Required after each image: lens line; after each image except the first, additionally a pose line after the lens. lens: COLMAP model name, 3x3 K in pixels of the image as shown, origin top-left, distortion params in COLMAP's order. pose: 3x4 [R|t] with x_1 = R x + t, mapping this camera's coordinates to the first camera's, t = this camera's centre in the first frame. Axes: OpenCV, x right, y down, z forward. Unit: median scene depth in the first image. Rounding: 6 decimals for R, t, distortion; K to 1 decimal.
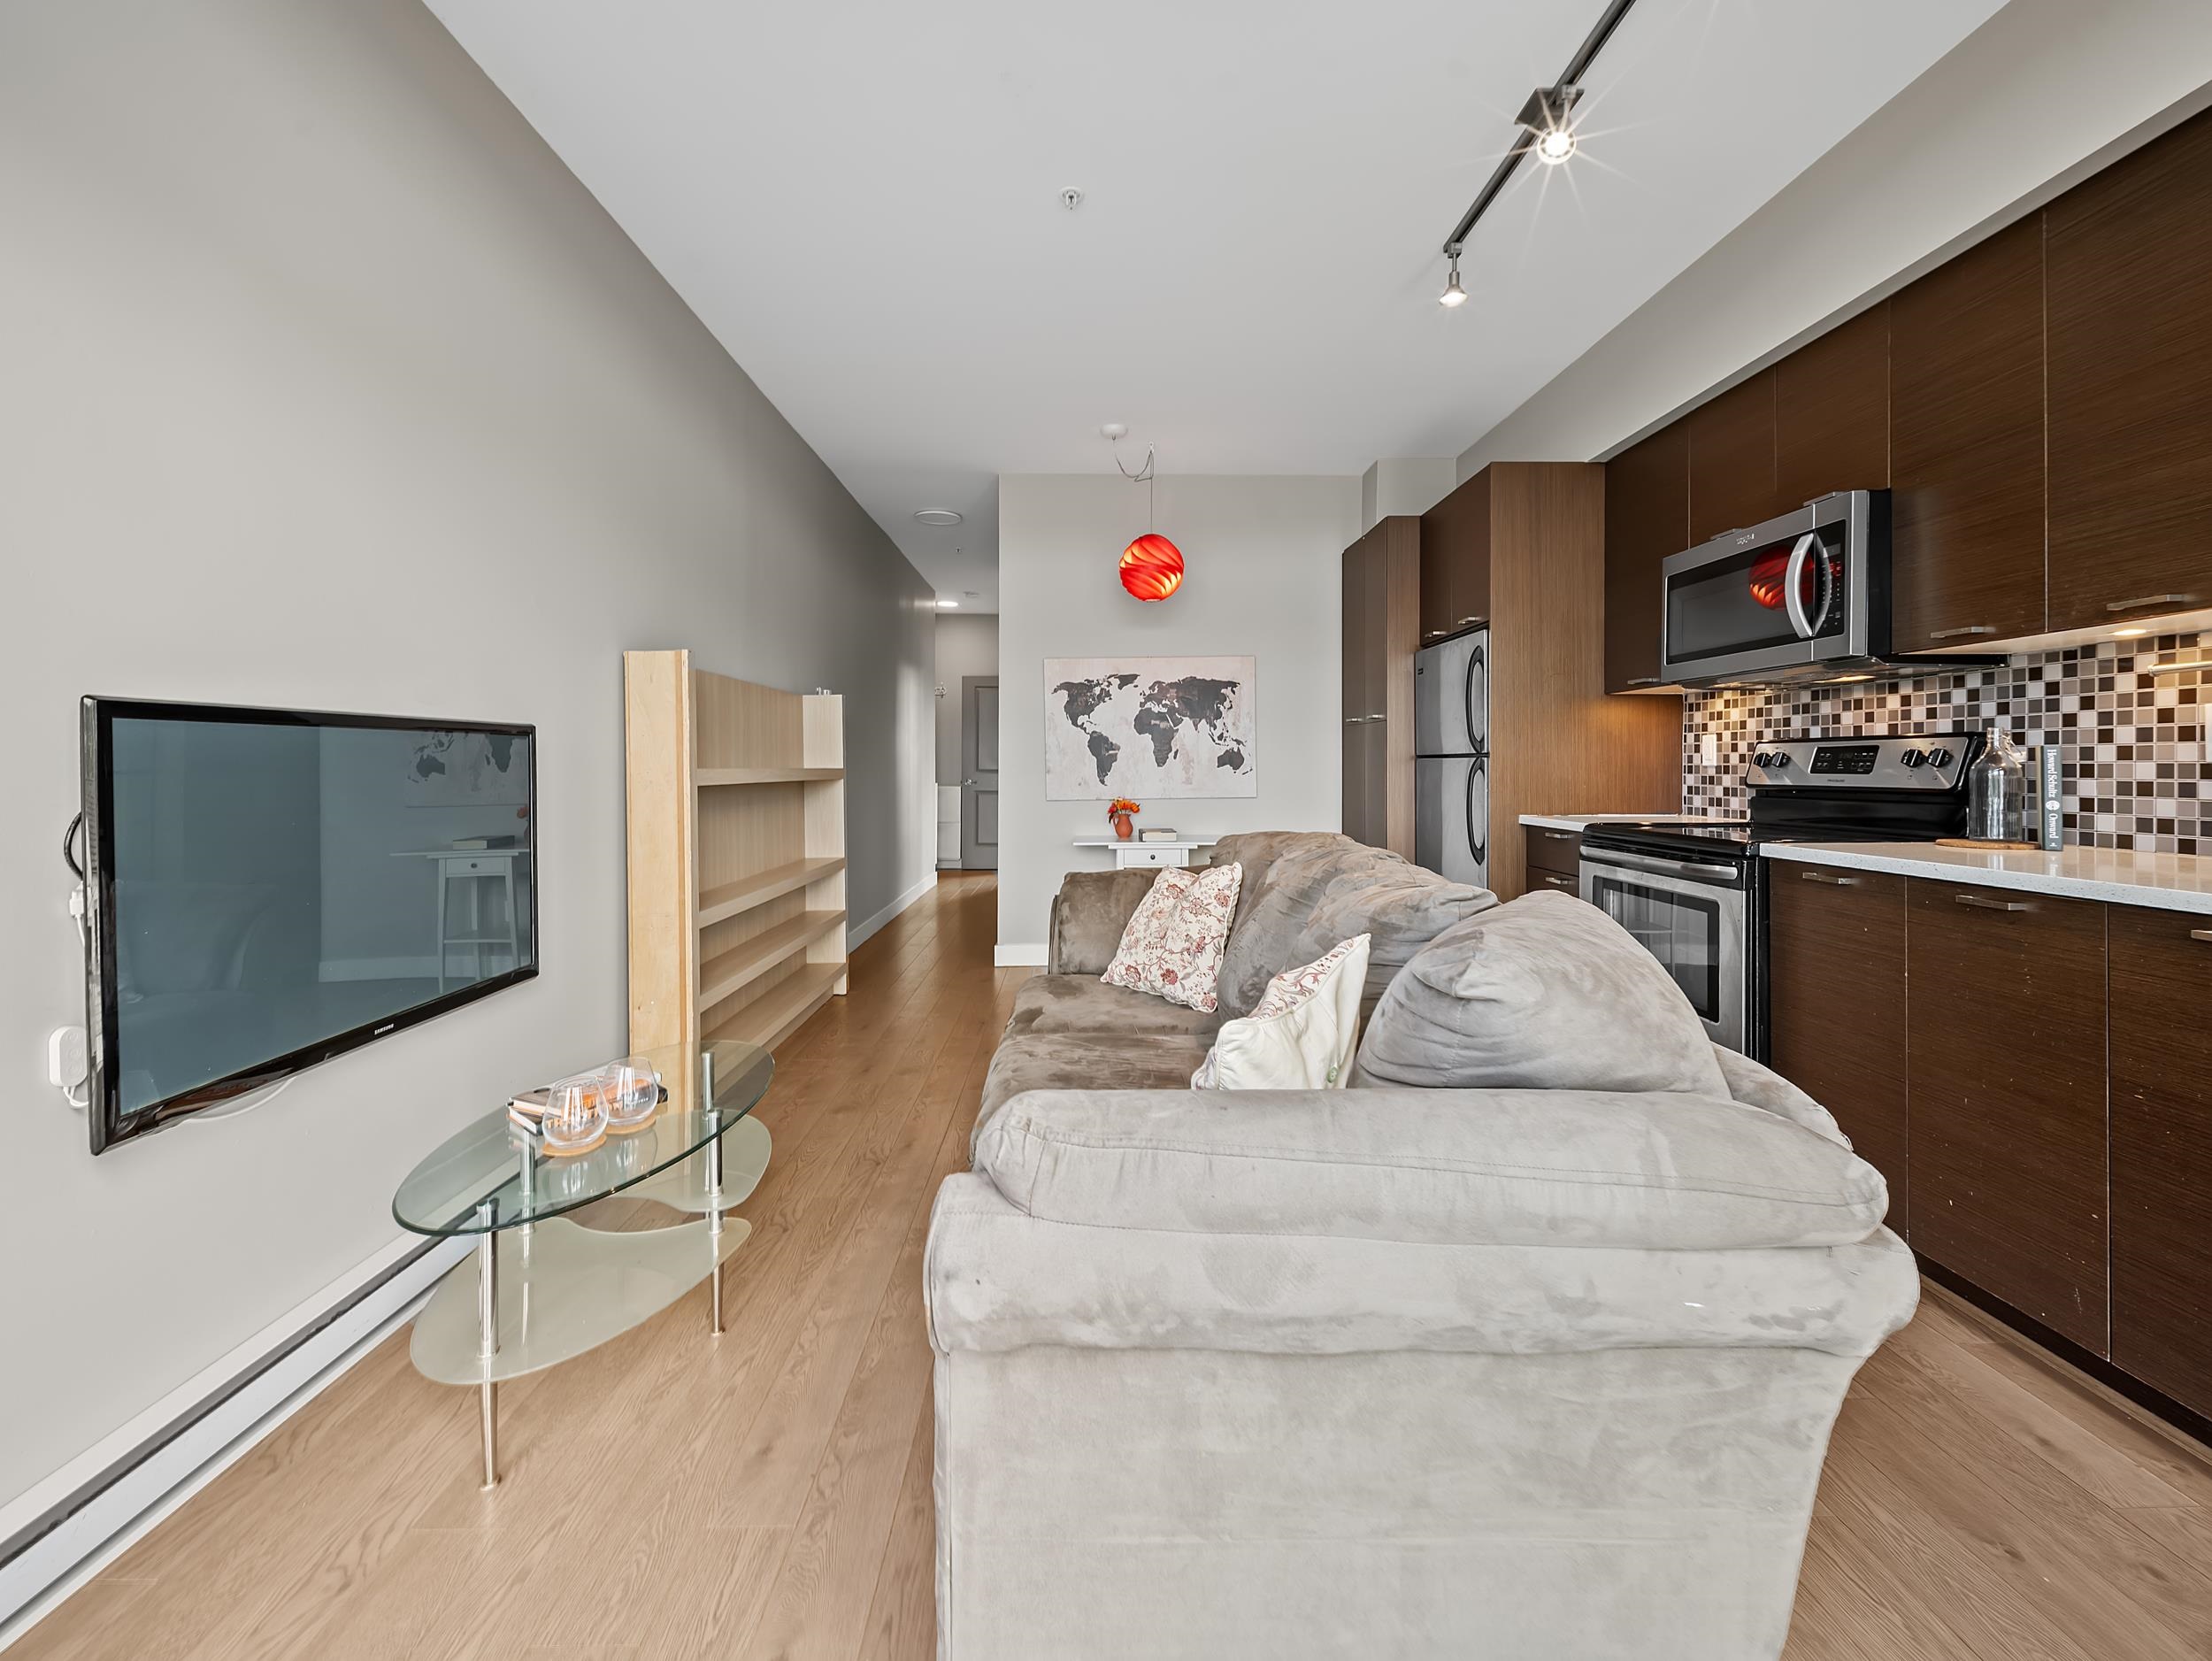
lens RADIAL K [[914.7, 0, 1111.2], [0, 914.7, 769.0], [0, 0, 1]] dist [0.025313, -0.012461]
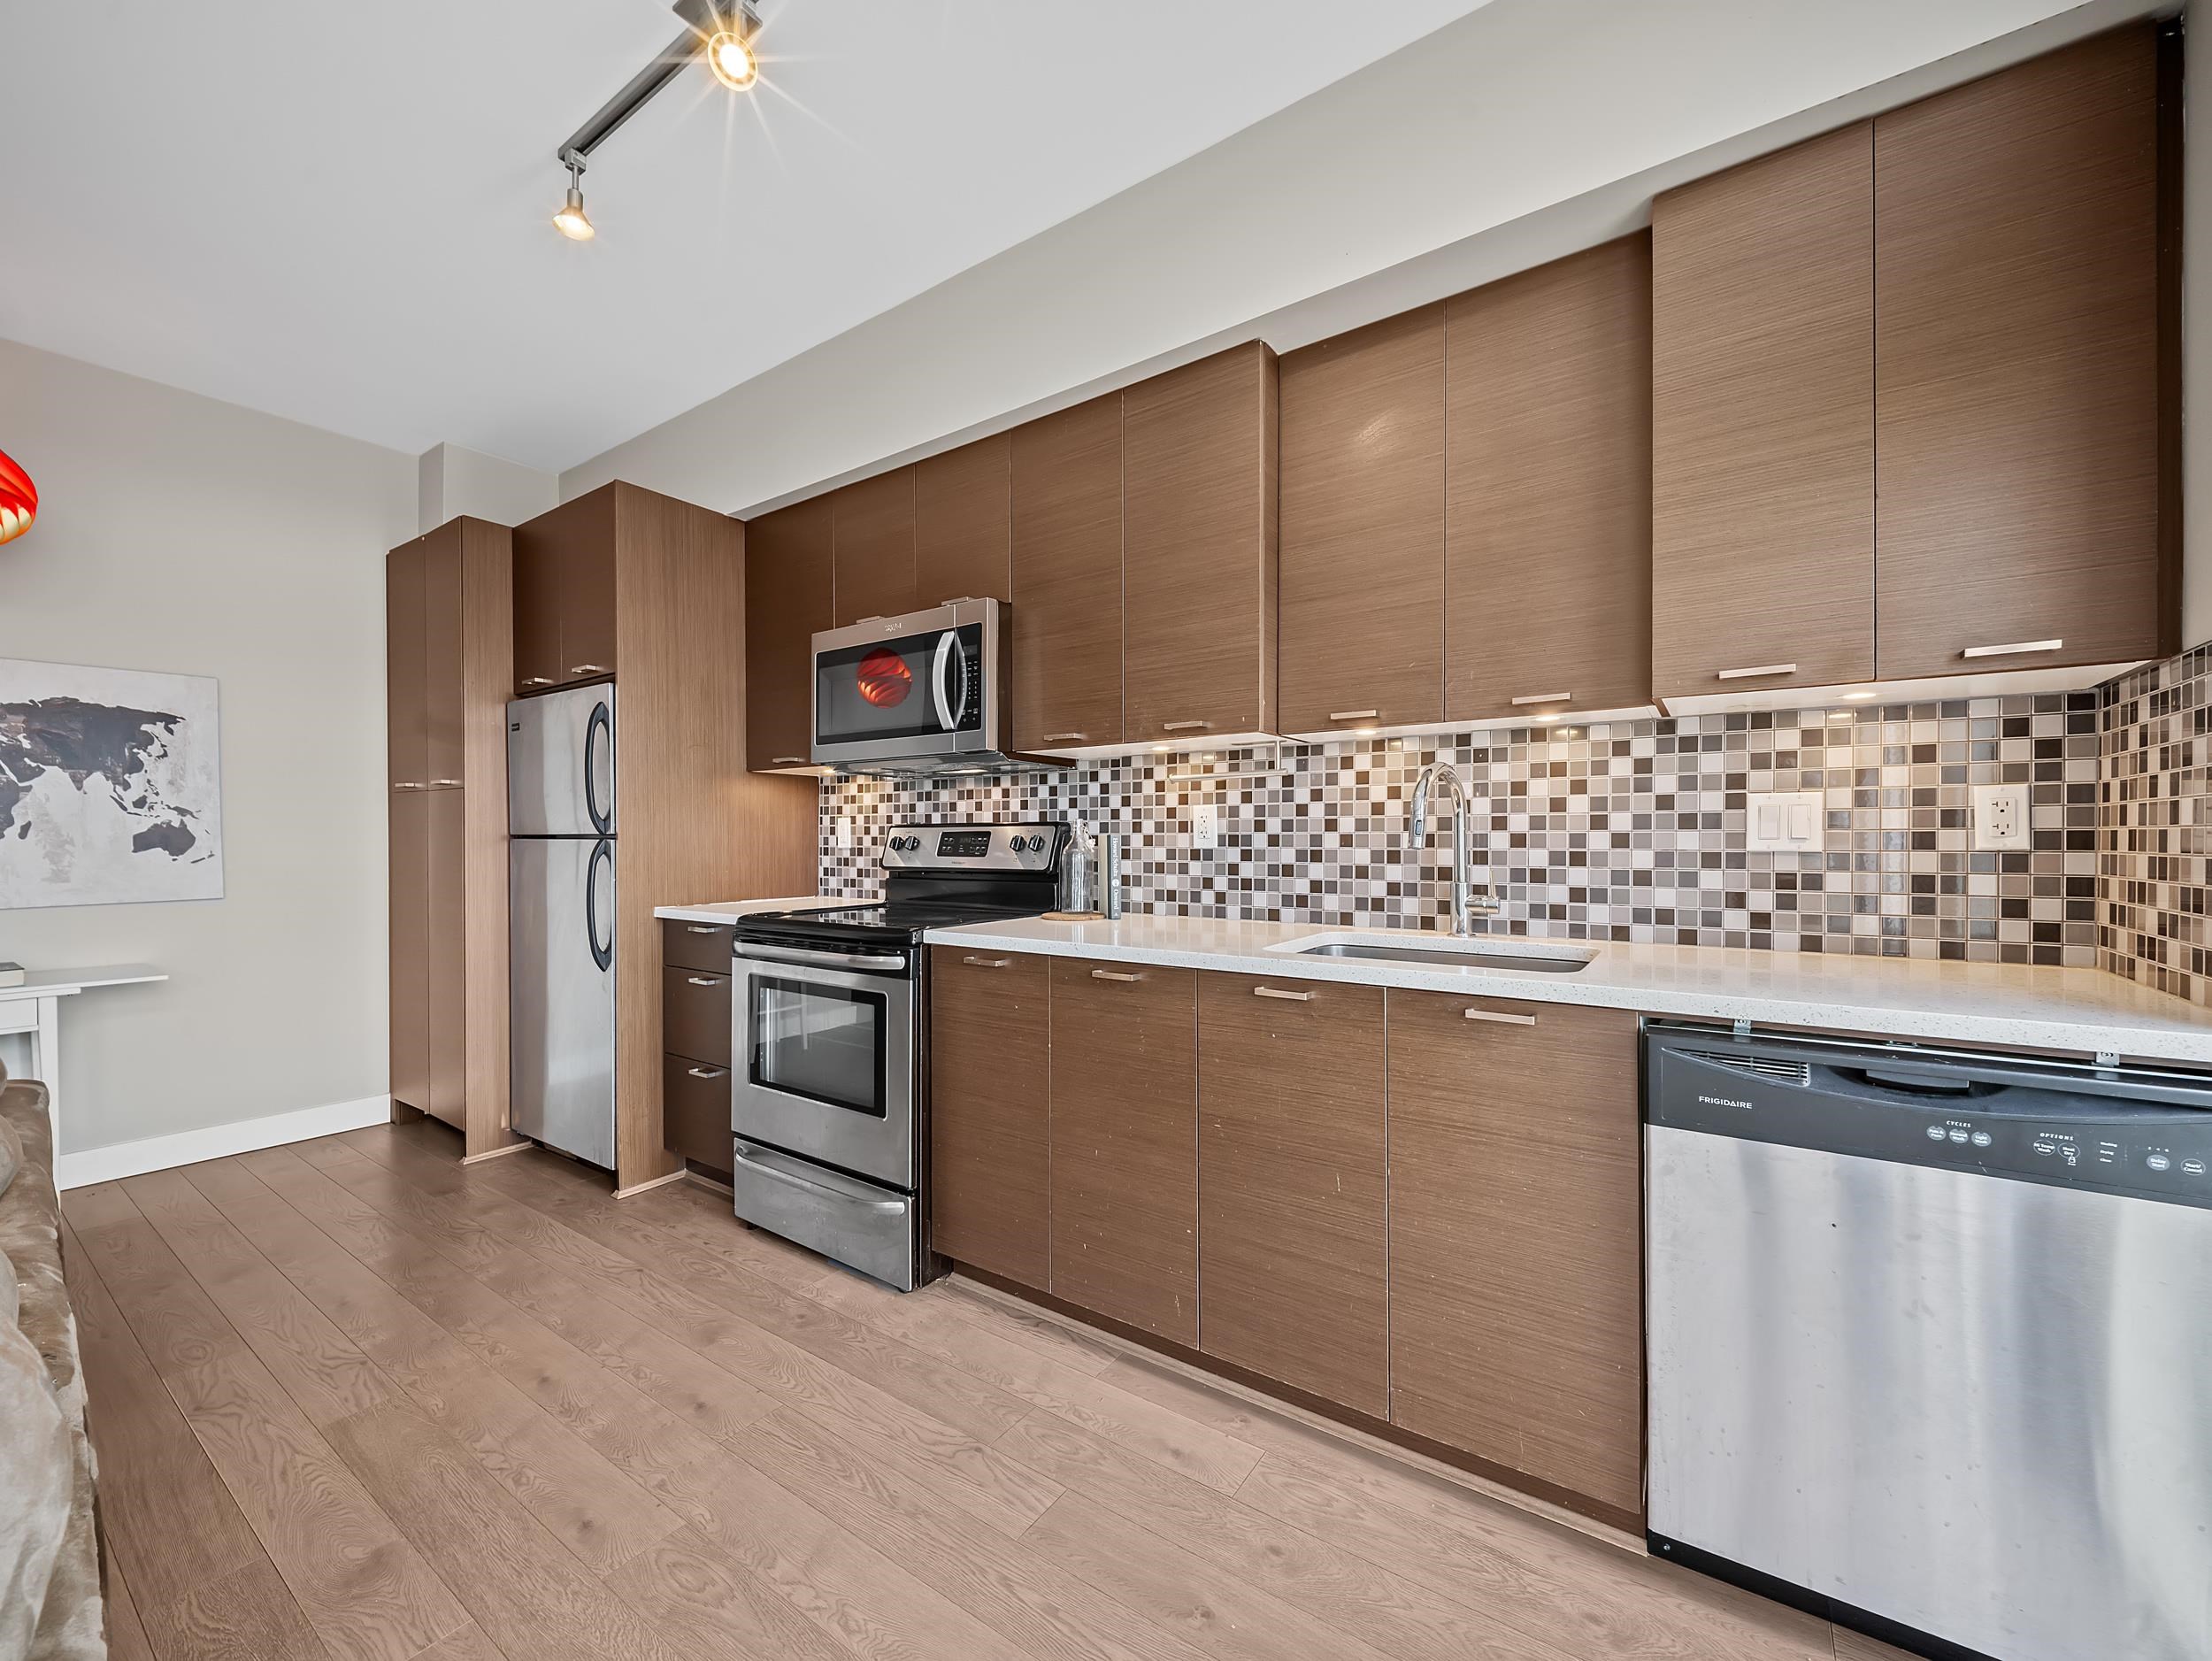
lens RADIAL K [[867.1, 0, 1117.2], [0, 867.1, 840.8], [0, 0, 1]] dist [0.026508, -0.015787]
pose [[0.585582, -0.002236, 0.810610, 0.048715], [0.003716, 0.999993, 0.000074, -0.011491], [-0.810605, 0.002969, 0.585586, 0.211613]]
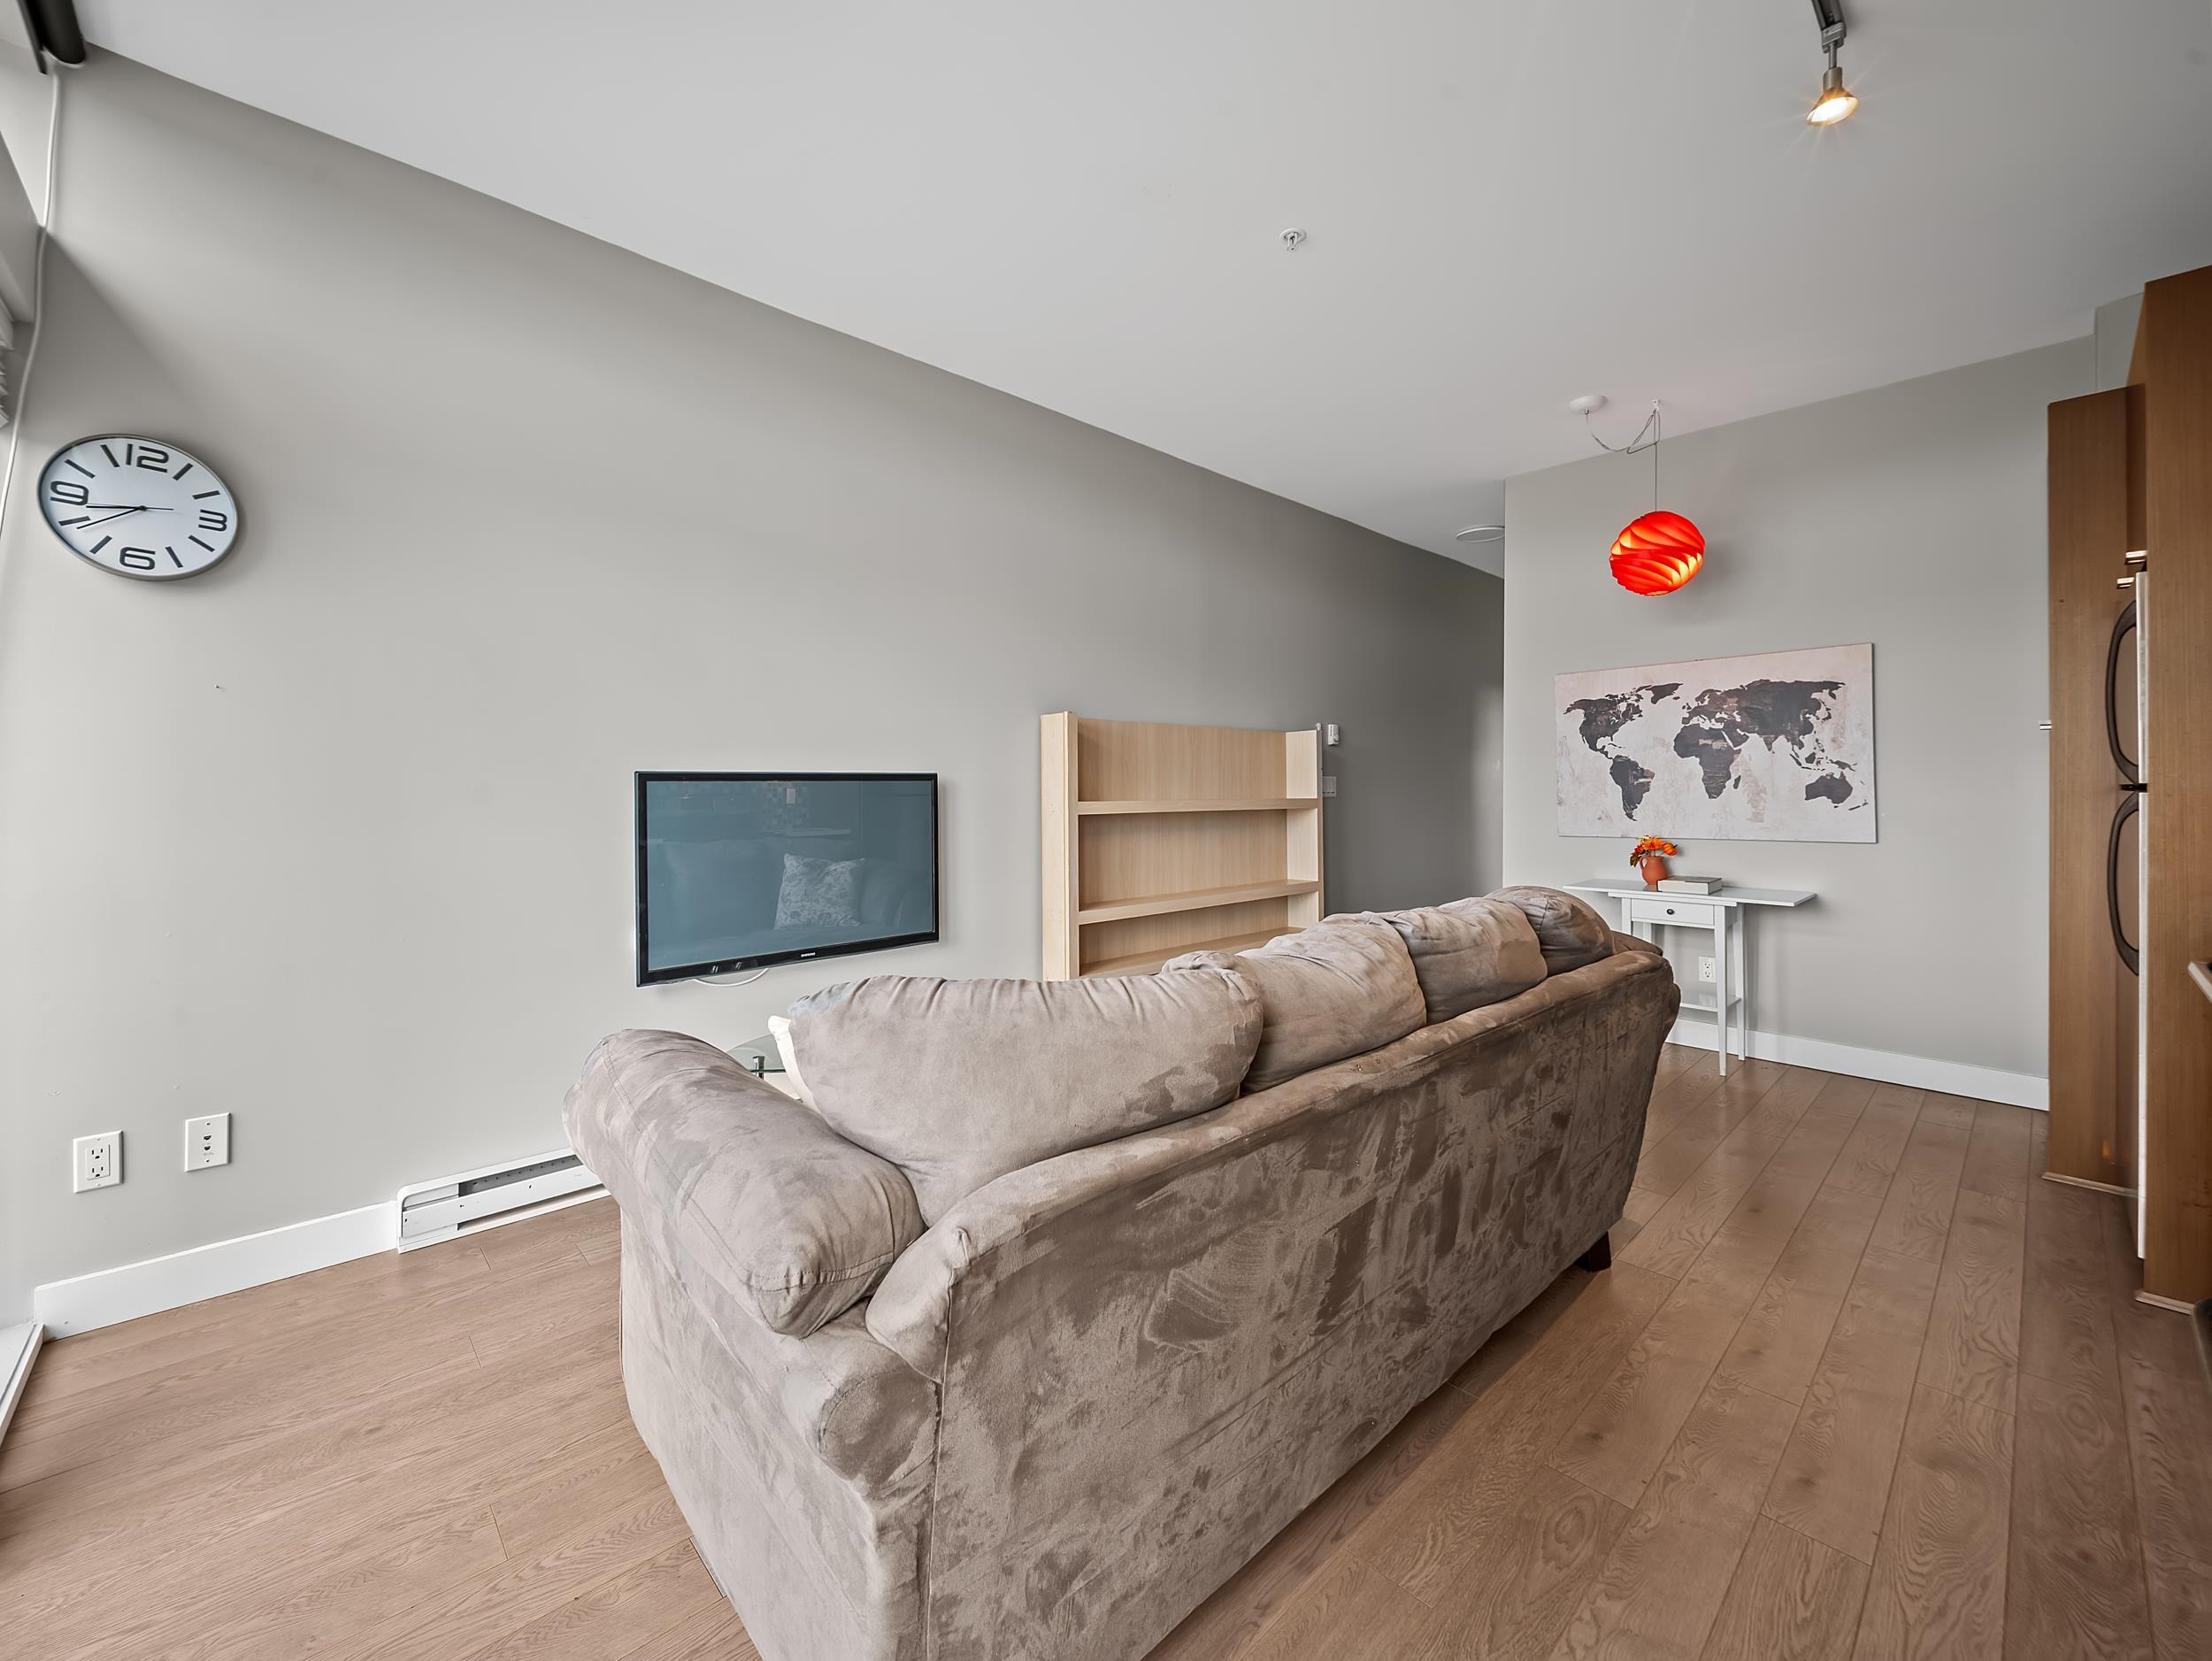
lens RADIAL K [[877.6, 0, 1103.1], [0, 877.6, 796.6], [0, 0, 1]] dist [0.023026, -0.016005]
pose [[0.668059, 0.007117, -0.744075, 0.443661], [-0.001587, 0.999966, 0.008139, -0.015420], [0.744107, -0.004257, 0.668047, 0.172355]]
